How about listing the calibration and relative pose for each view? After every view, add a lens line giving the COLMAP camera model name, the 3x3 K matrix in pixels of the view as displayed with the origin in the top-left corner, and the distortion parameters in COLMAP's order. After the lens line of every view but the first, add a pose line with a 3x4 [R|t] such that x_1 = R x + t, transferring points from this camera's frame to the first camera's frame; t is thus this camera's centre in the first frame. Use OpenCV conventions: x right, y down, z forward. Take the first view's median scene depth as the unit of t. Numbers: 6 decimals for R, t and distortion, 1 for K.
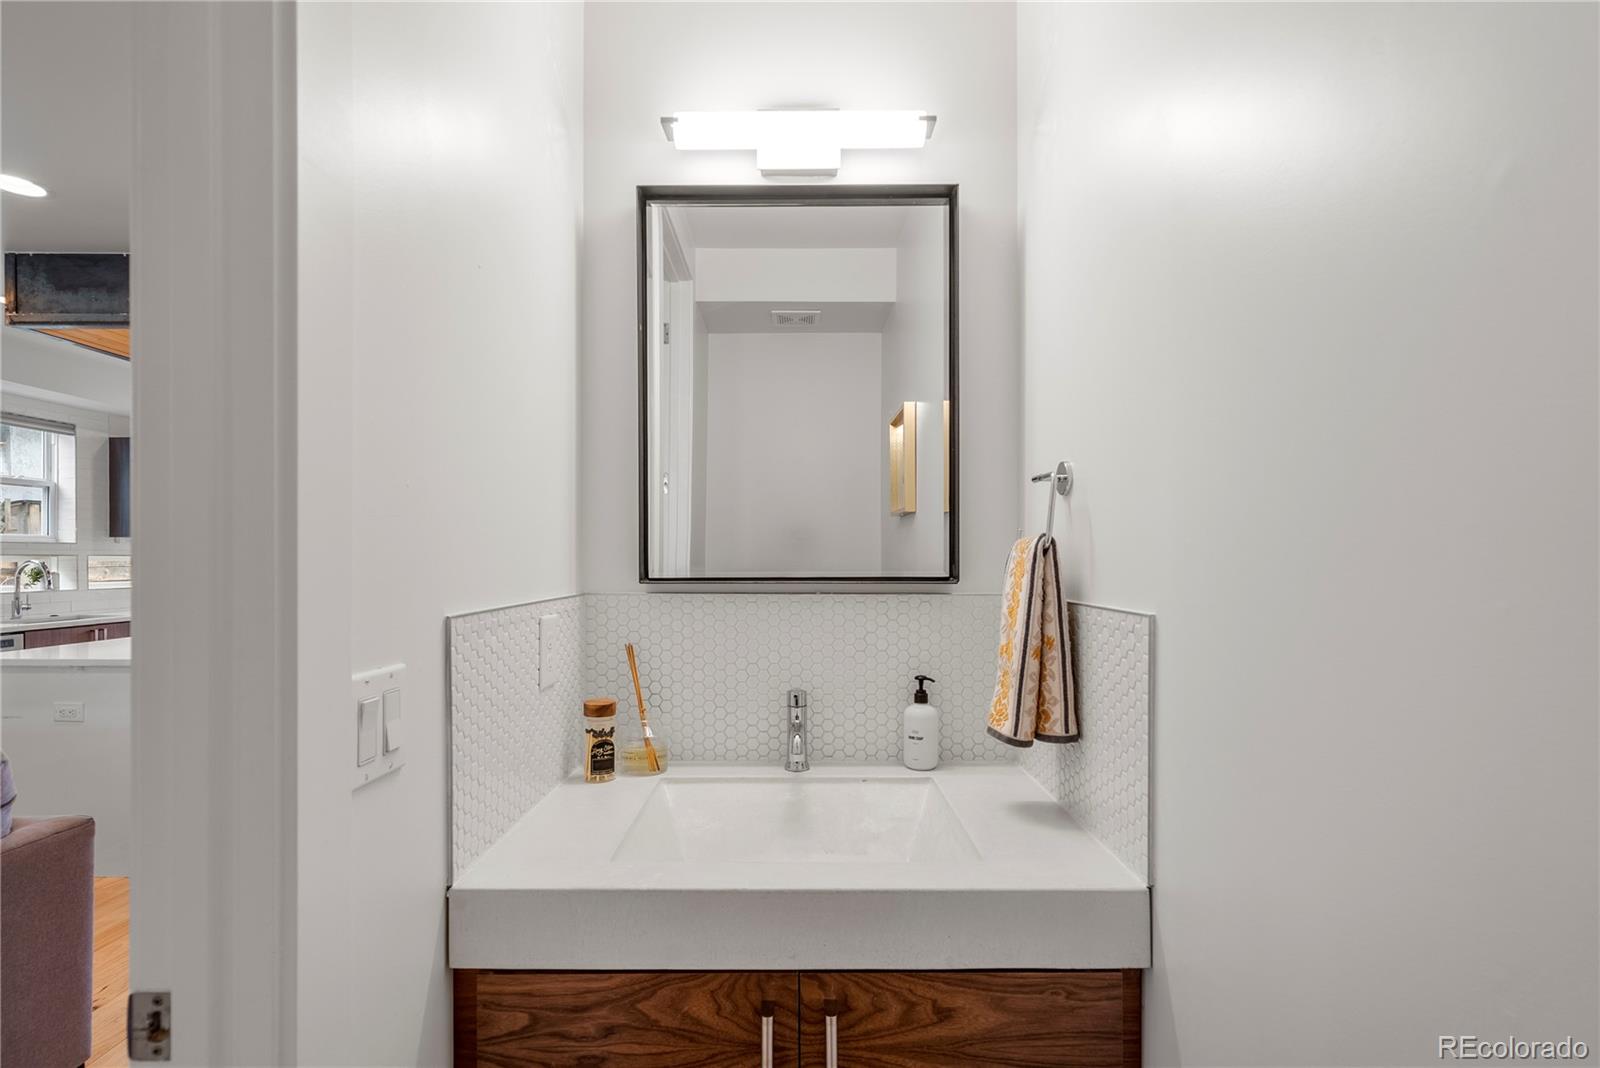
lens RADIAL K [[749.0, 0, 797.5], [0, 749.0, 552.8], [0, 0, 1]] dist [-0.001646, -0.000146]
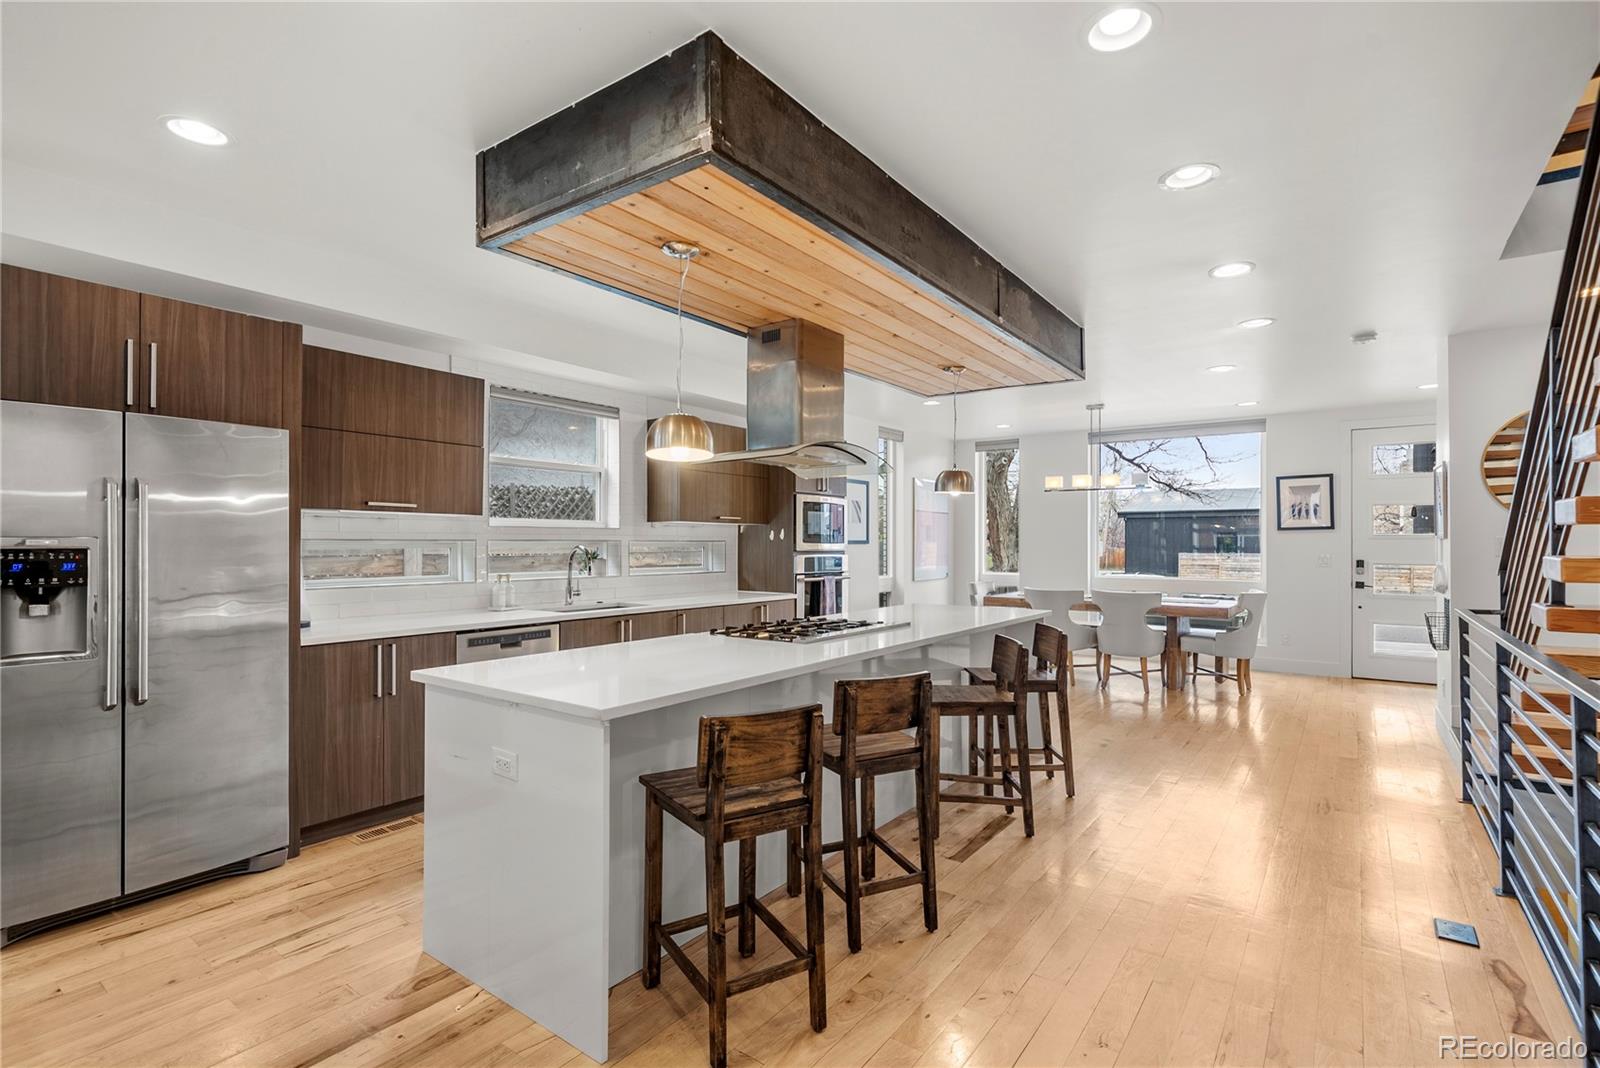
lens RADIAL K [[752.4, 0, 794.6], [0, 752.4, 537.8], [0, 0, 1]] dist [-0.000509, 0.000613]
pose [[0.806082, 0.001455, -0.591802, -0.238911], [-0.005434, 0.999973, -0.004943, 0.002756], [0.591779, 0.007200, 0.806068, 0.417051]]
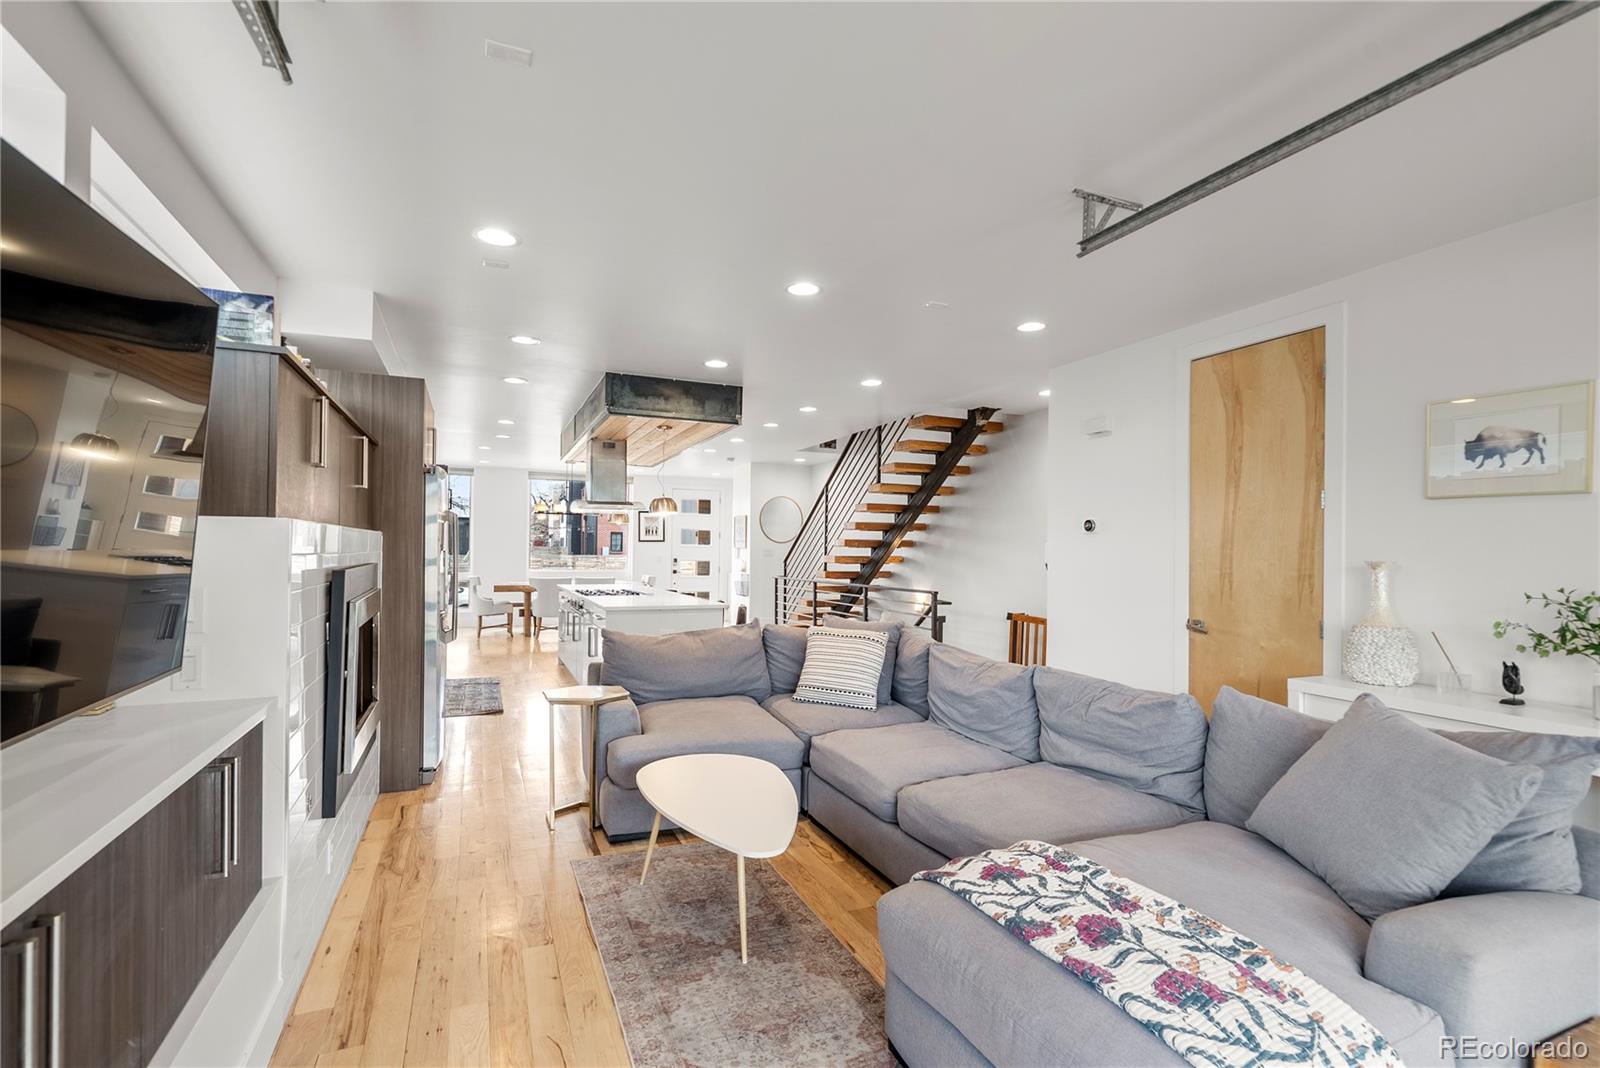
lens RADIAL K [[743.8, 0, 796.7], [0, 743.8, 546.1], [0, 0, 1]] dist [-0.002597, 0.000262]
pose [[0.917539, 0.019316, 0.397176, -0.982939], [-0.017292, 0.999813, -0.008677, 0.003644], [-0.397270, 0.001093, 0.917701, -0.539063]]
